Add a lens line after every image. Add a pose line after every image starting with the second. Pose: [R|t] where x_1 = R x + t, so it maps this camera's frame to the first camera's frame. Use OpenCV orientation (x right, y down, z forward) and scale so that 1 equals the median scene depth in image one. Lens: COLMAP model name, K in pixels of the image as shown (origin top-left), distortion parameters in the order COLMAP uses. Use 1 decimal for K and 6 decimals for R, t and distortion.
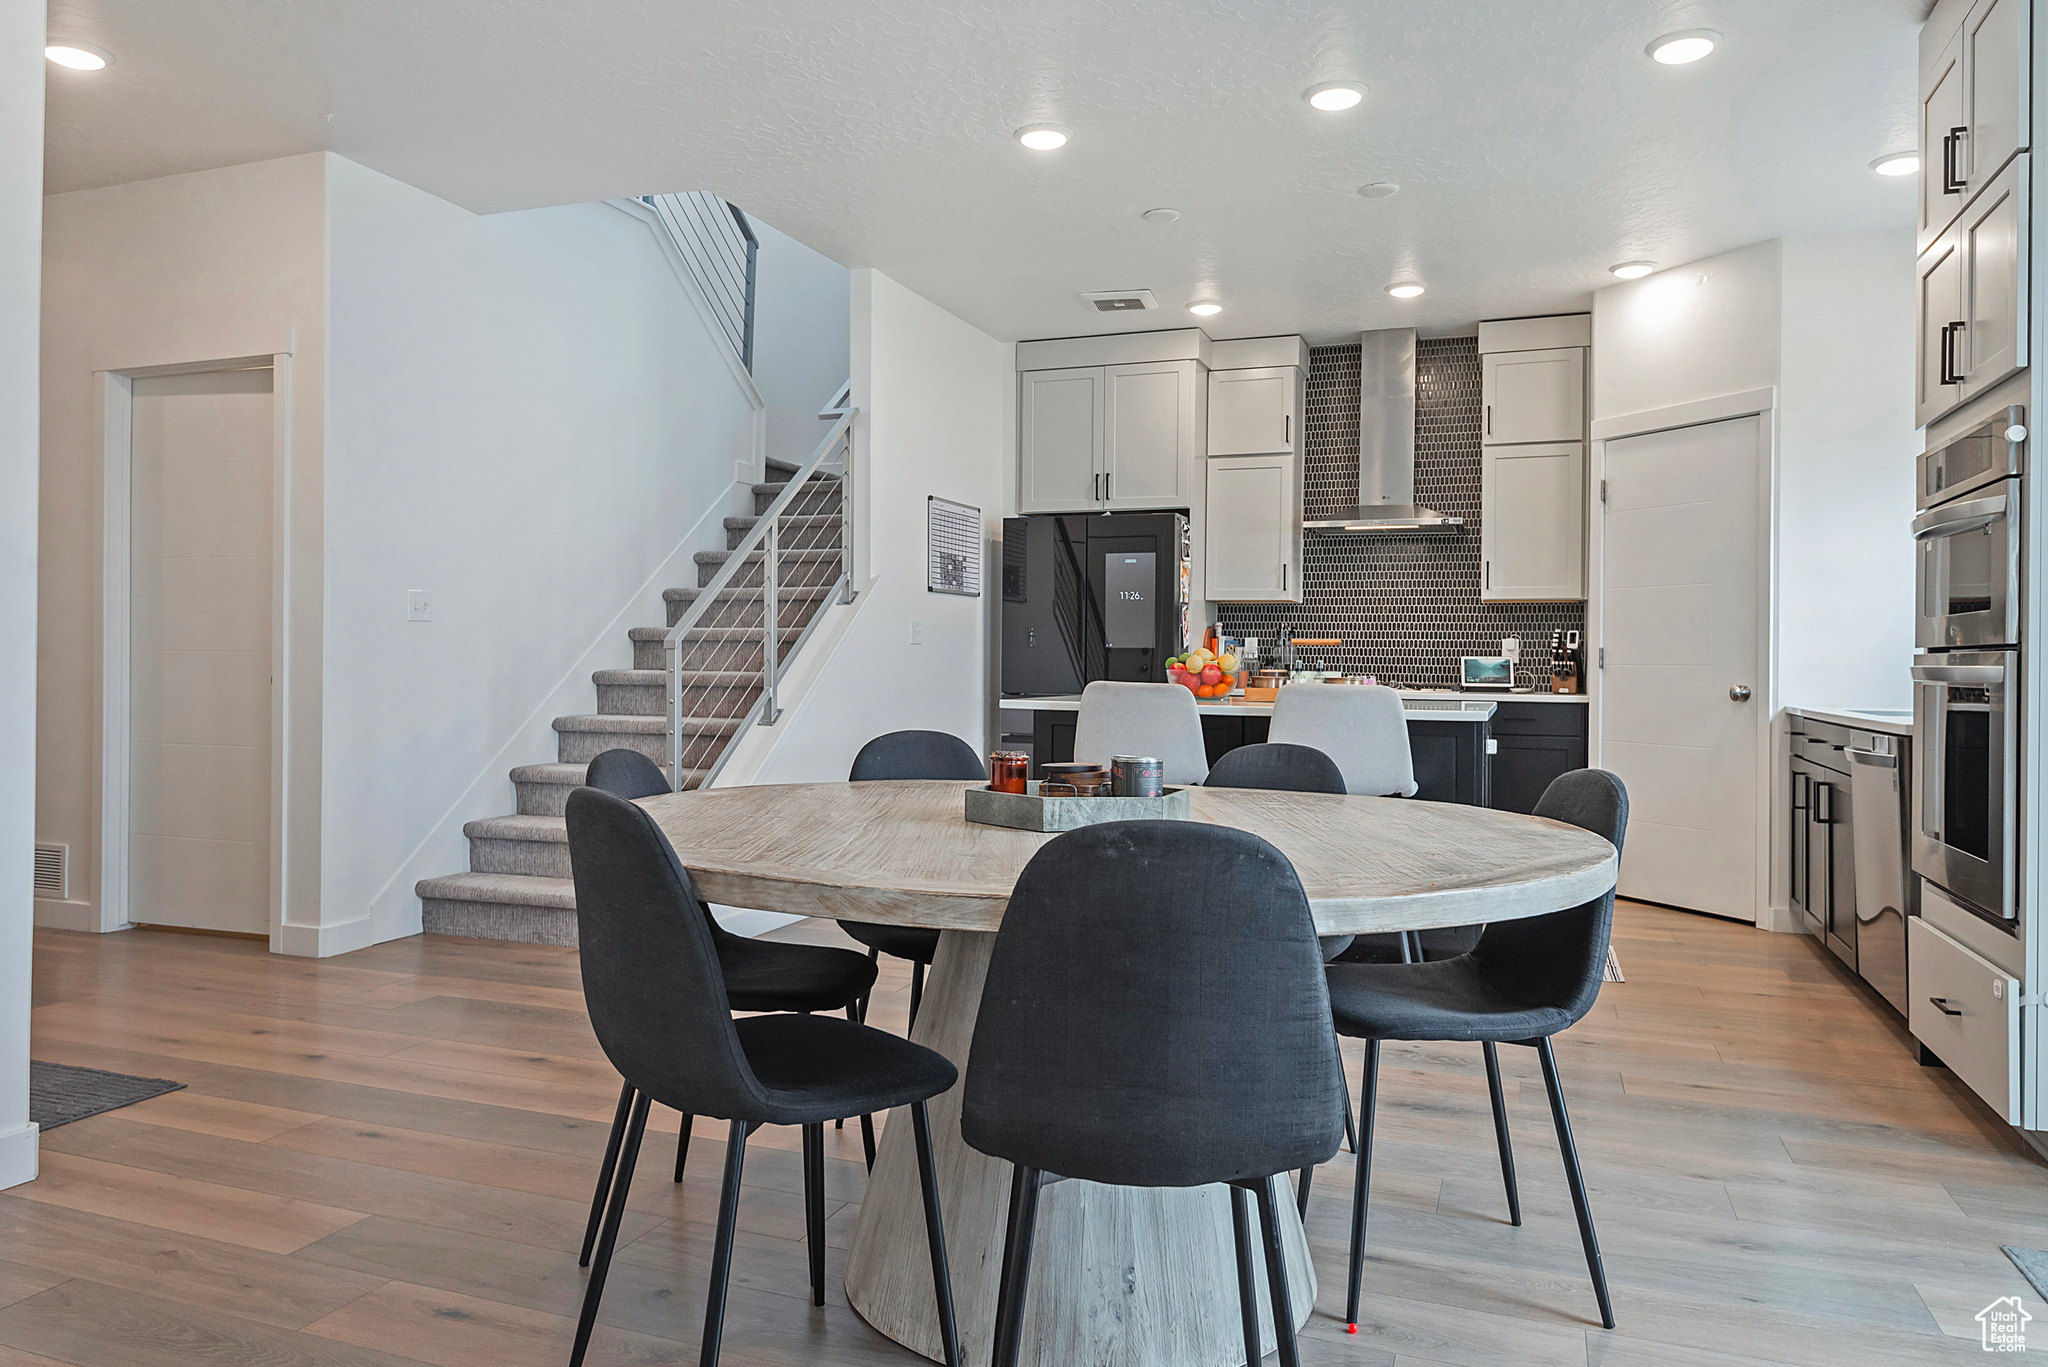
lens RADIAL K [[1391.0, 0, 966.2], [0, 1391.0, 663.4], [0, 0, 1]] dist [0.077004, -0.080589]
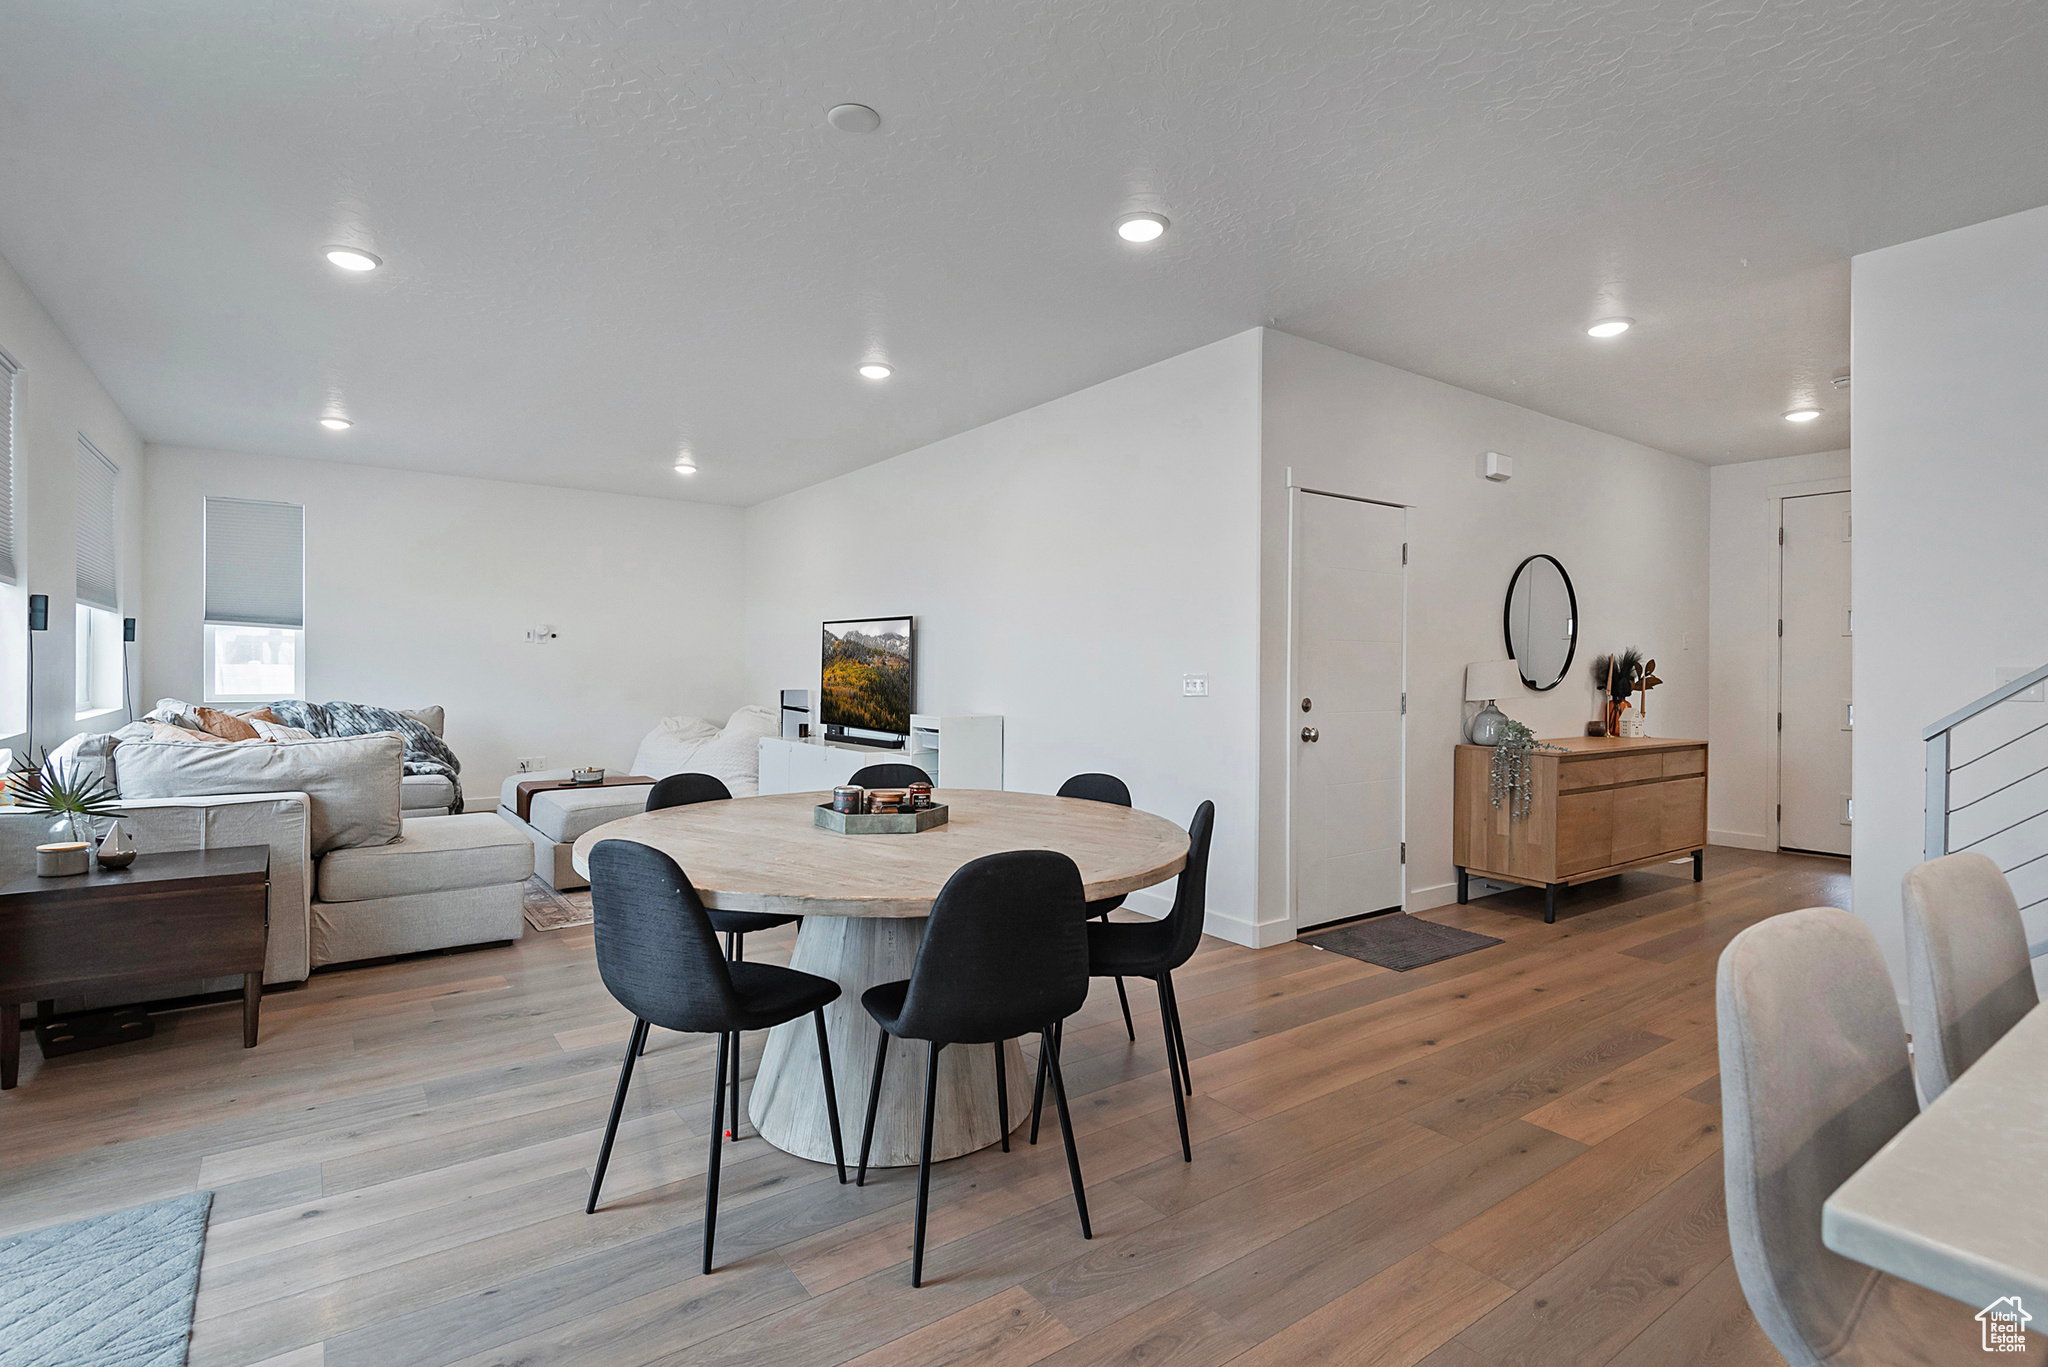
lens RADIAL K [[962.9, 0, 1028.8], [0, 962.9, 663.9], [0, 0, 1]] dist [0.001851, -0.000093]
pose [[-0.519554, -0.020544, -0.854191, 0.357401], [-0.025512, 0.999638, -0.008525, -0.027442], [0.854057, 0.017363, -0.519890, 0.629051]]
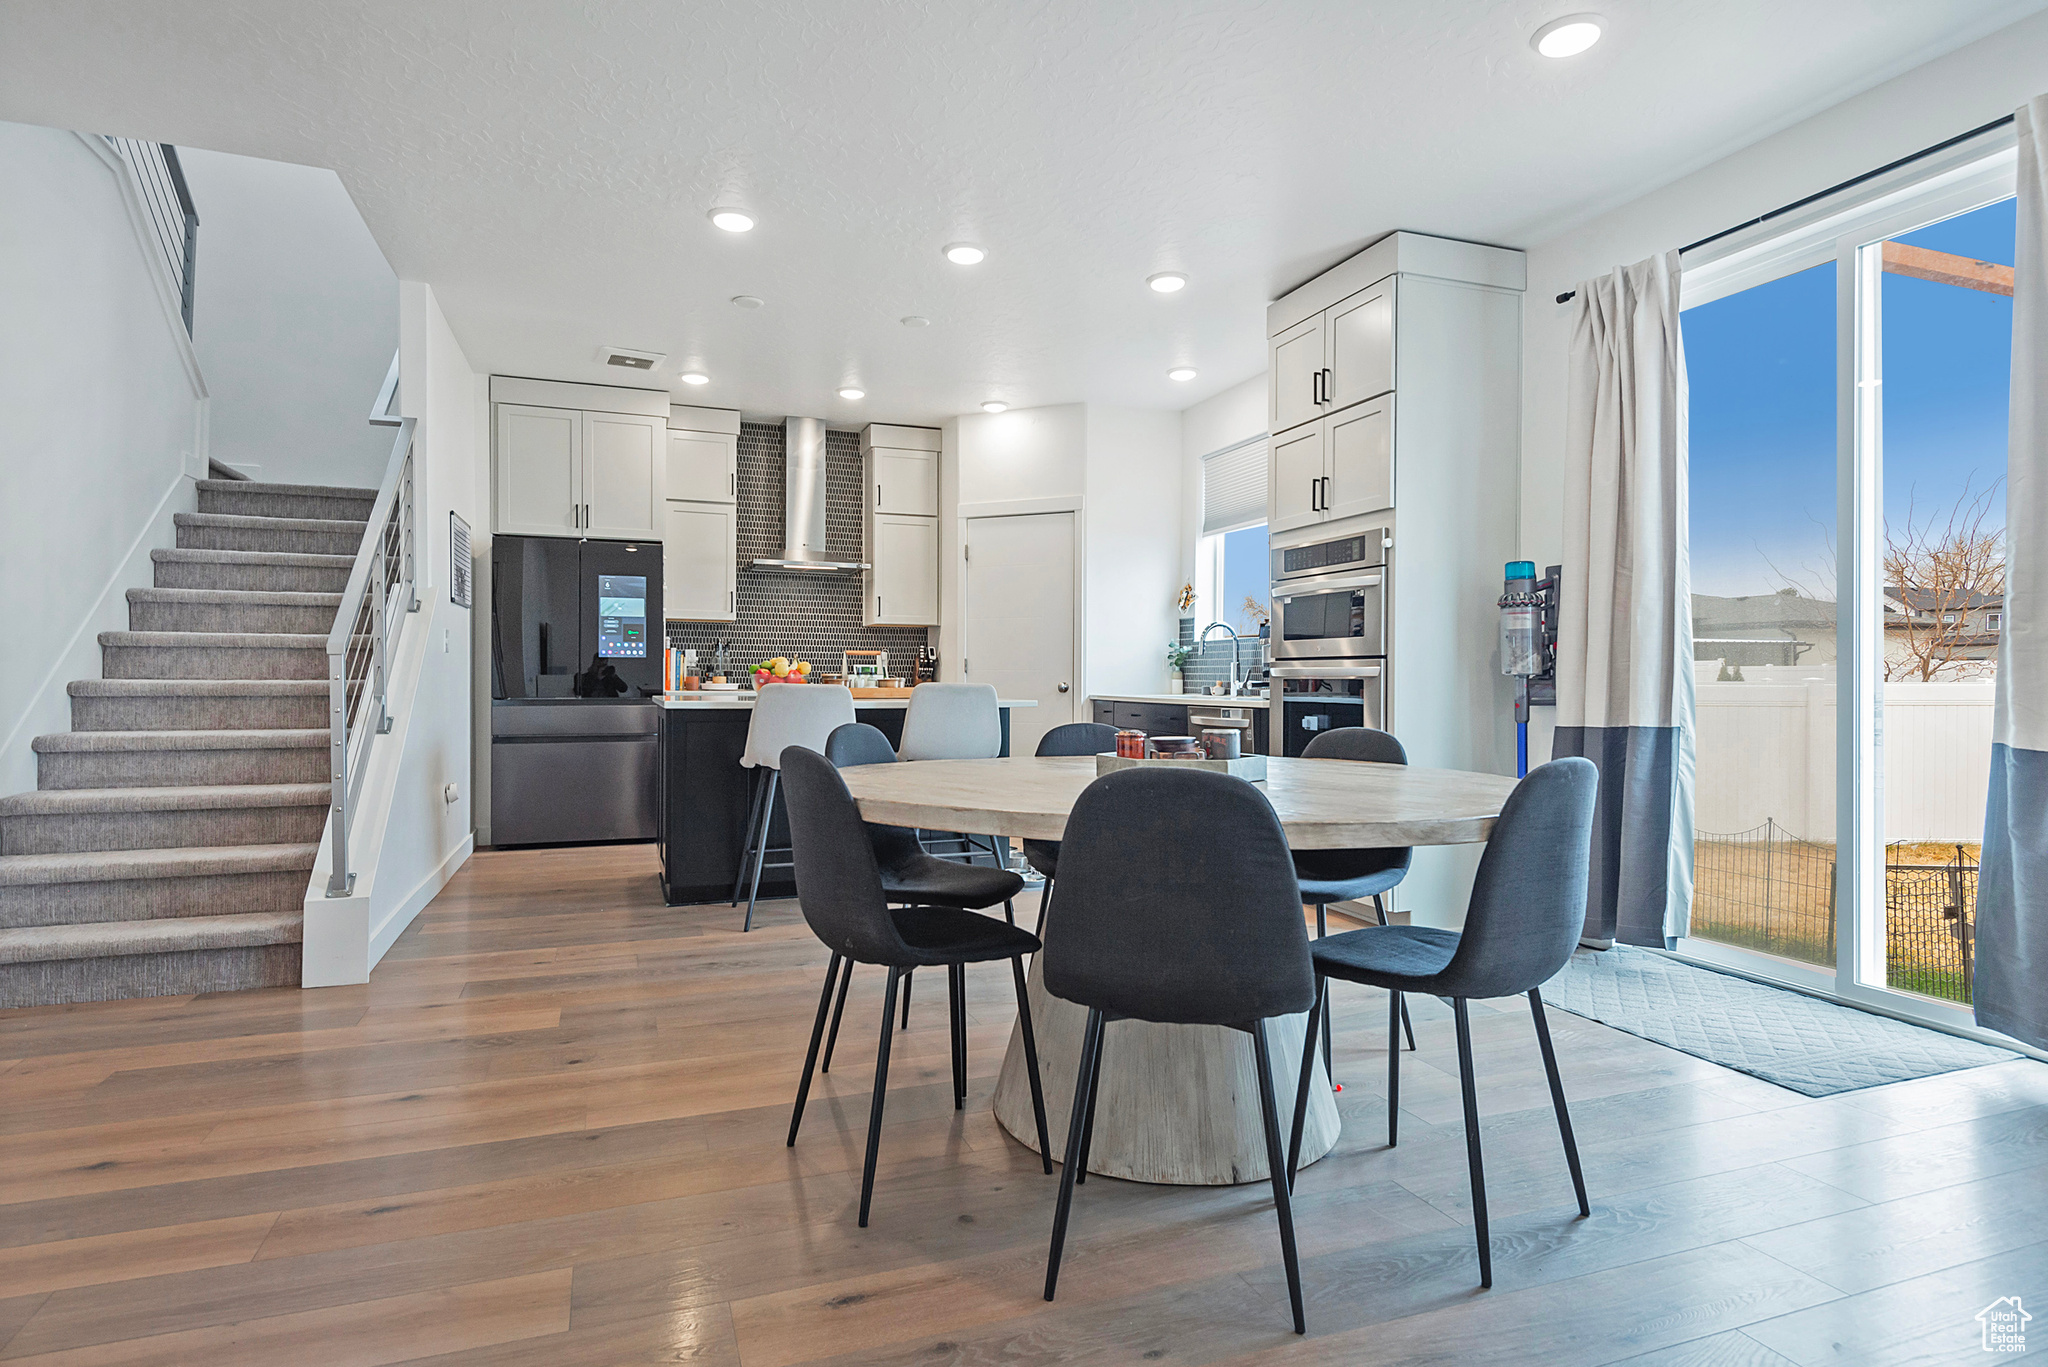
lens RADIAL K [[1079.7, 0, 1018.7], [0, 1079.7, 697.8], [0, 0, 1]] dist [-0.000649, -0.000574]
pose [[0.742649, -0.020993, 0.669352, -0.265915], [0.005451, 0.999665, 0.025305, 0.001766], [-0.669659, -0.015144, 0.742515, 0.116447]]
